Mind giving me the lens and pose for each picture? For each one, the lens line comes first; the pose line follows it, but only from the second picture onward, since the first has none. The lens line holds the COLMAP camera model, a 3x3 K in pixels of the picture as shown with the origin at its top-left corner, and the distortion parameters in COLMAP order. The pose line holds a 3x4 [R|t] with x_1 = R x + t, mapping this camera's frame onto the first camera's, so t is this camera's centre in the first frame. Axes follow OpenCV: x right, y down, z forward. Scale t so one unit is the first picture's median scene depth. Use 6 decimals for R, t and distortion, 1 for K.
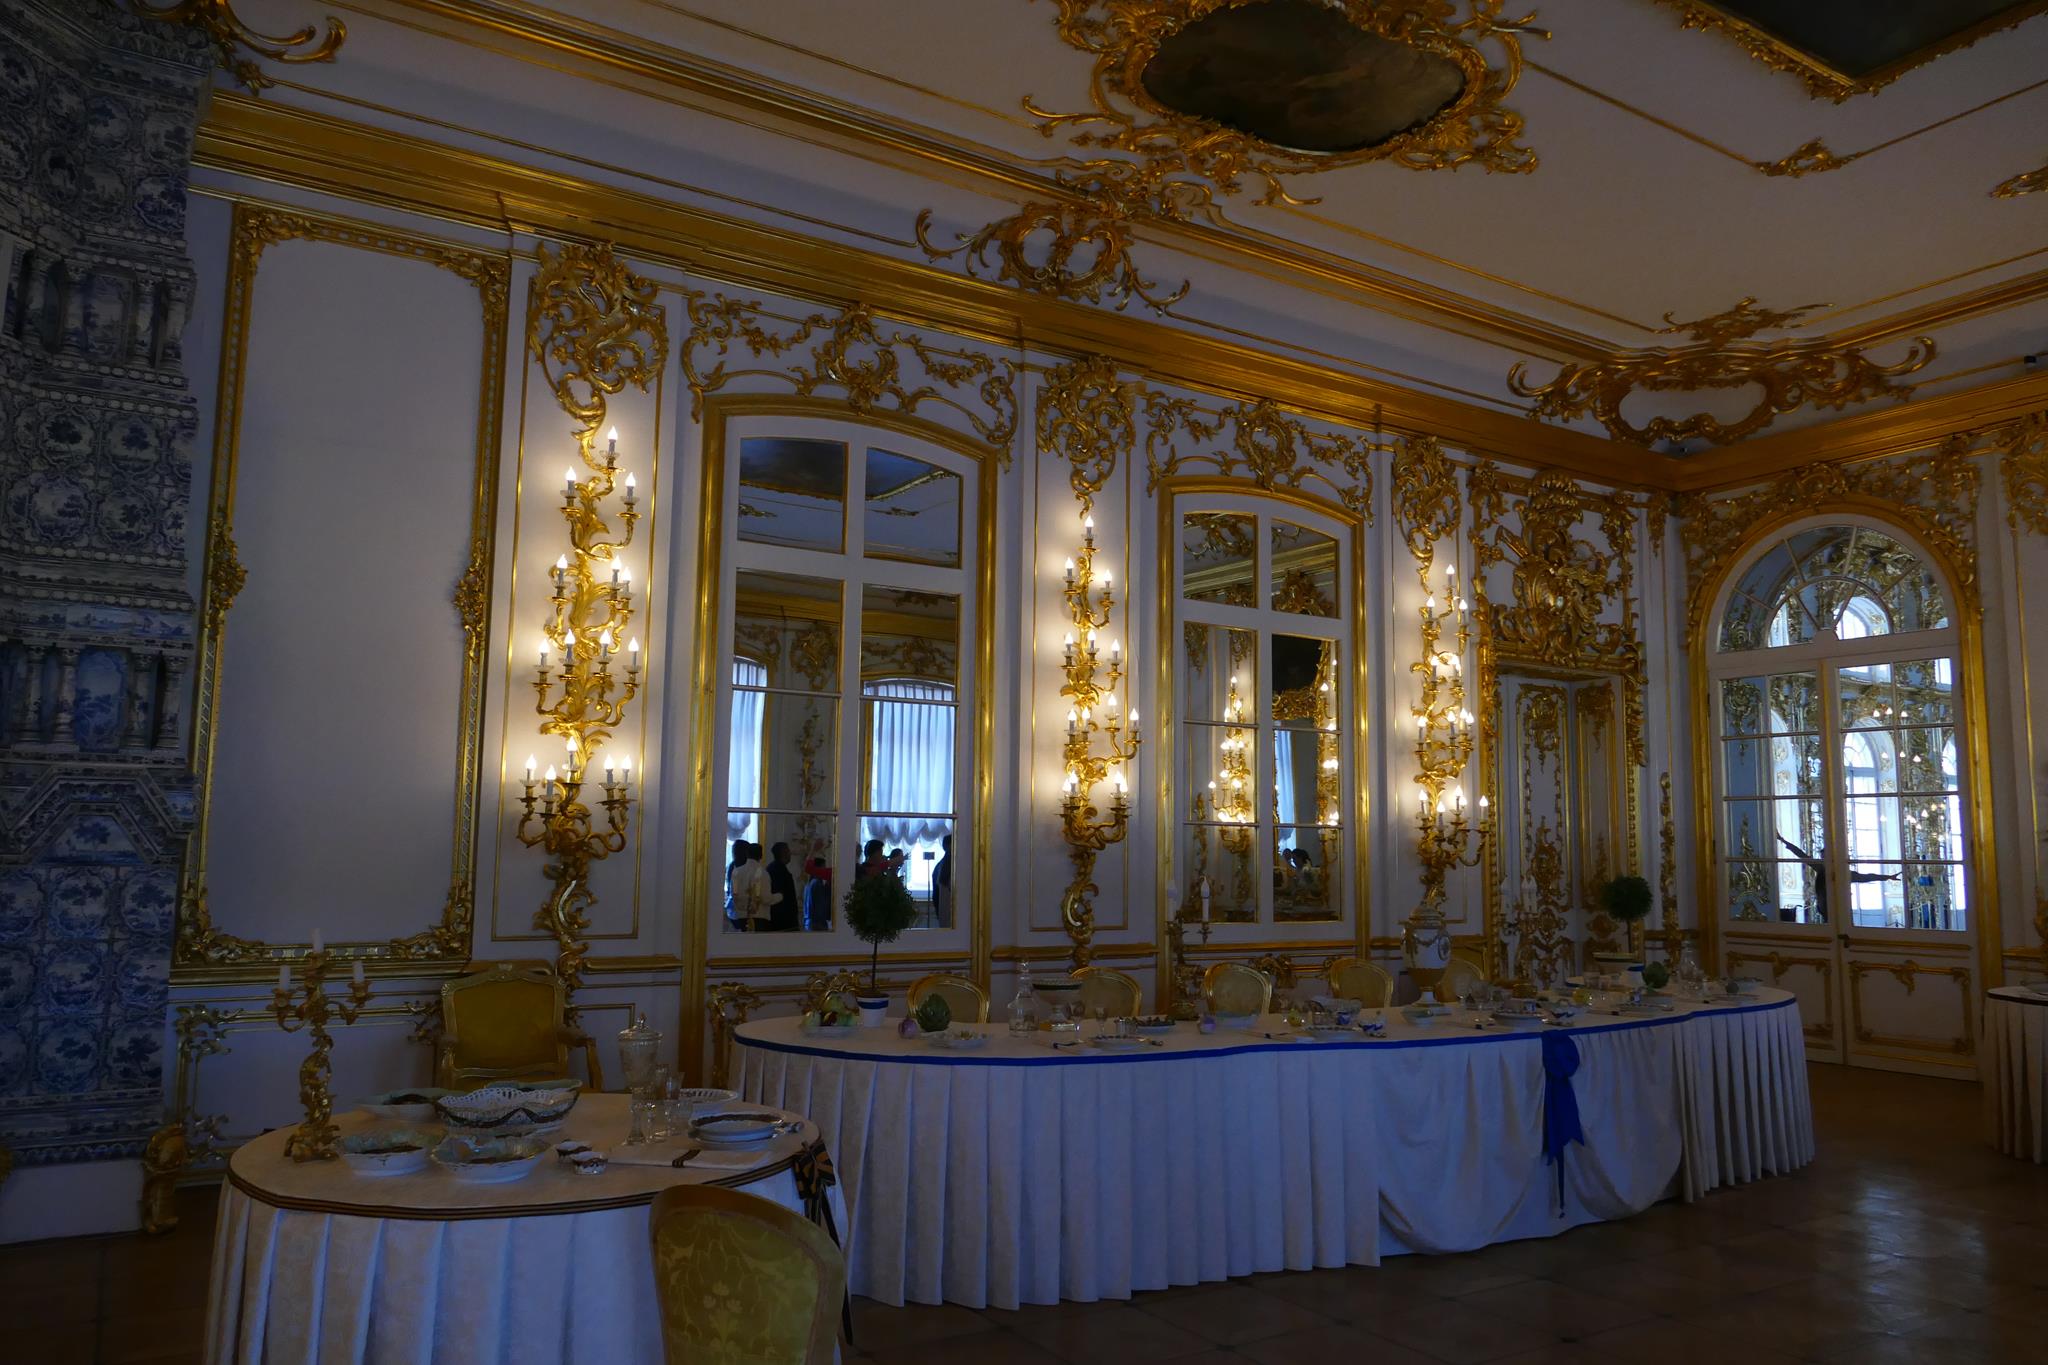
lens RADIAL K [[1456.7, 0, 1019.4], [0, 1456.7, 684.5], [0, 0, 1]] dist [-0.005233, -0.001399]
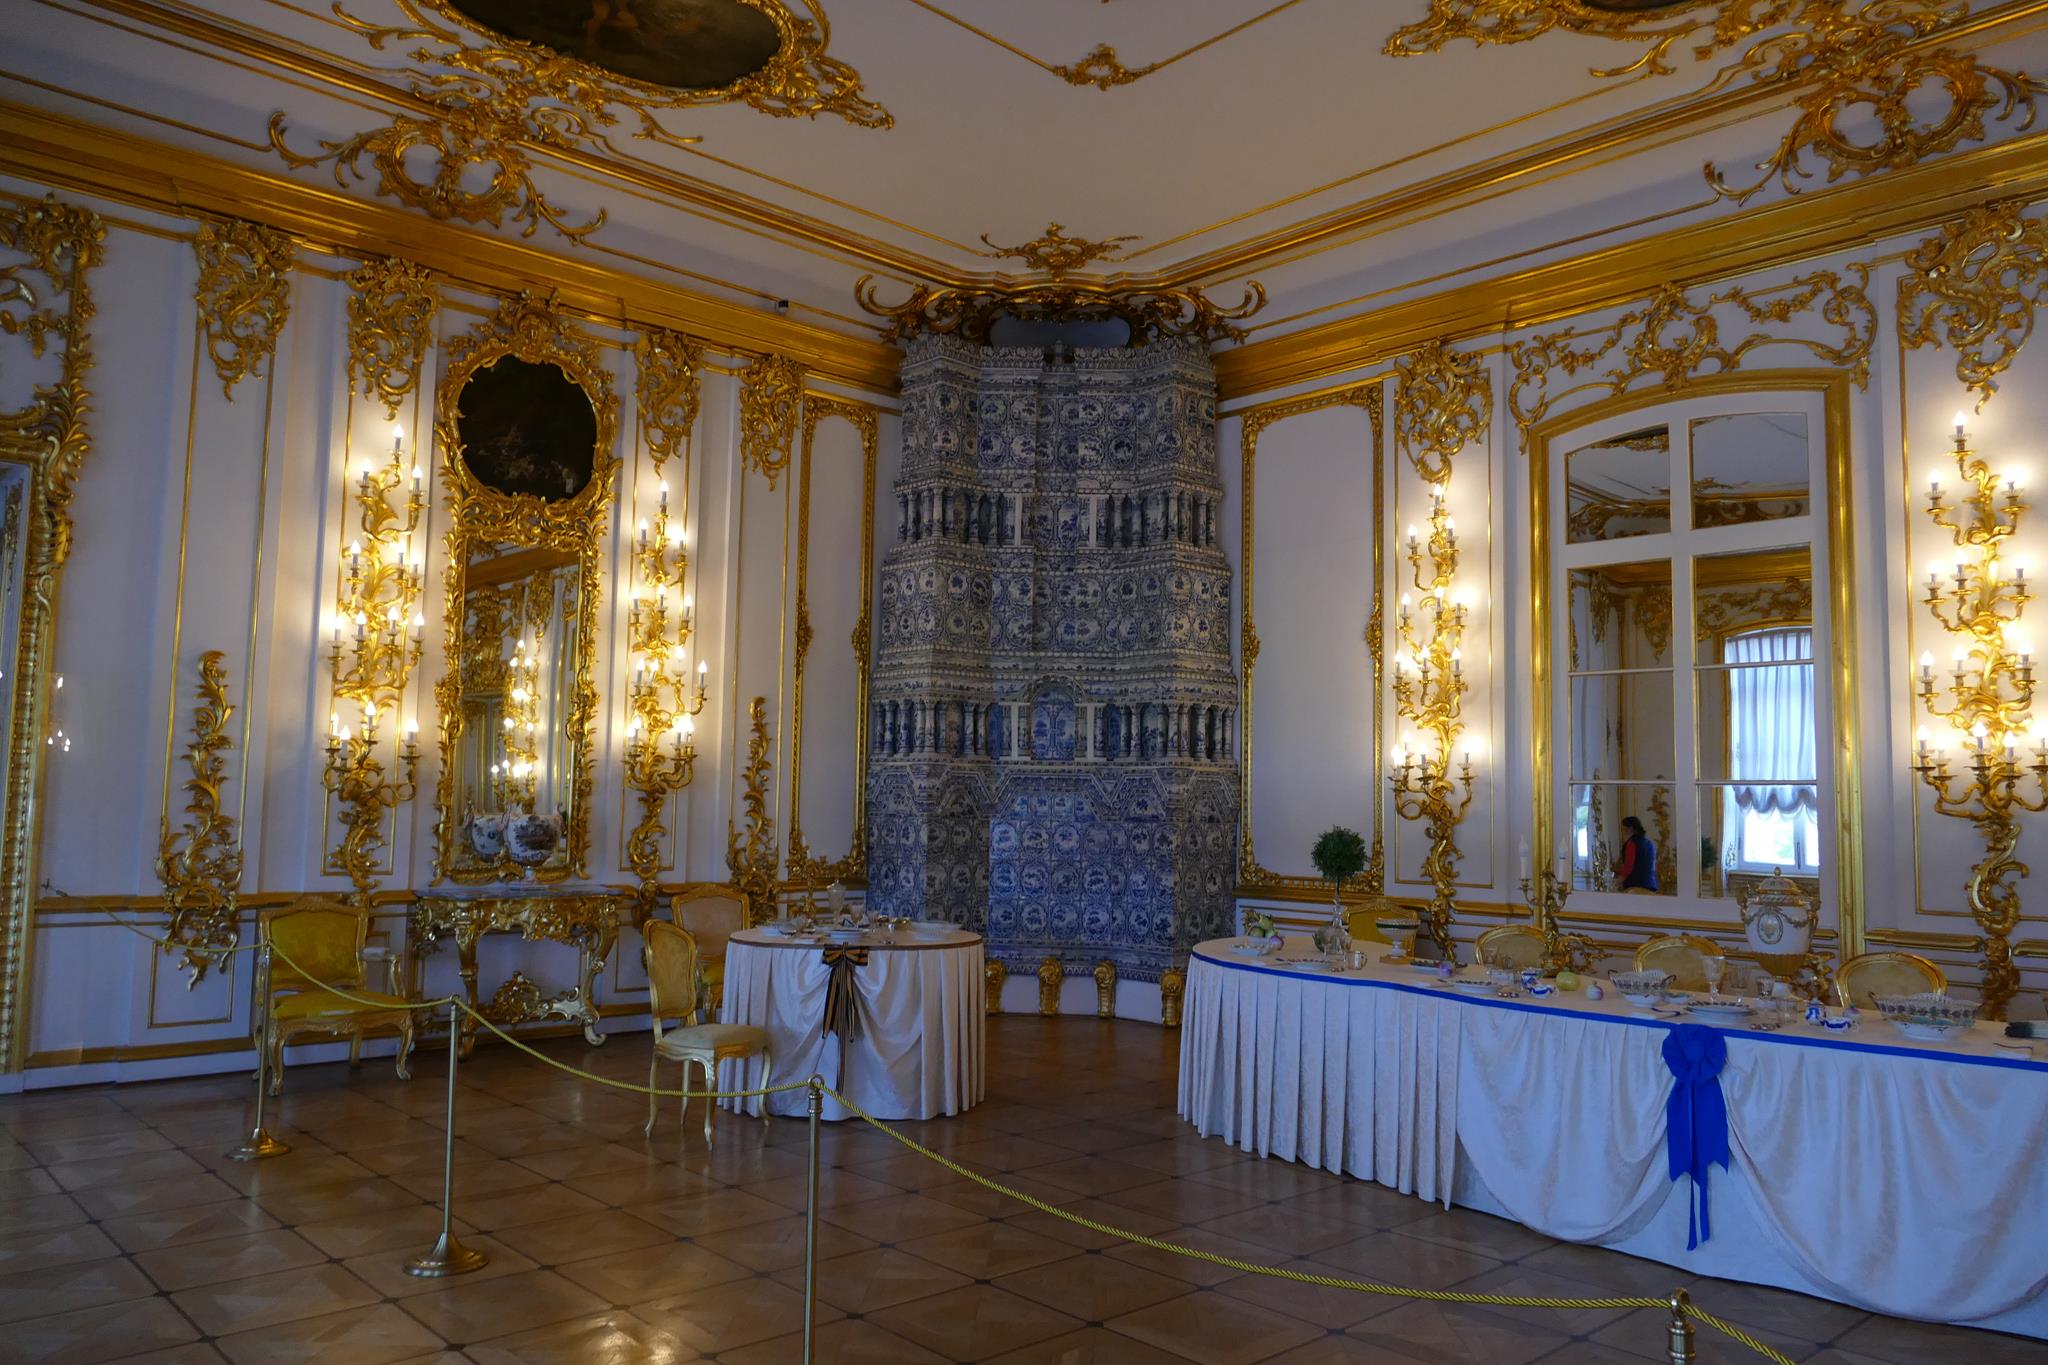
lens RADIAL K [[1456.7, 0, 1019.8], [0, 1456.7, 682.9], [0, 0, 1]] dist [-0.005233, -0.001399]
pose [[0.199797, -0.091098, -0.975593, 0.818530], [0.096848, 0.992629, -0.072854, 0.049189], [0.975039, -0.079928, 0.207147, 0.343908]]
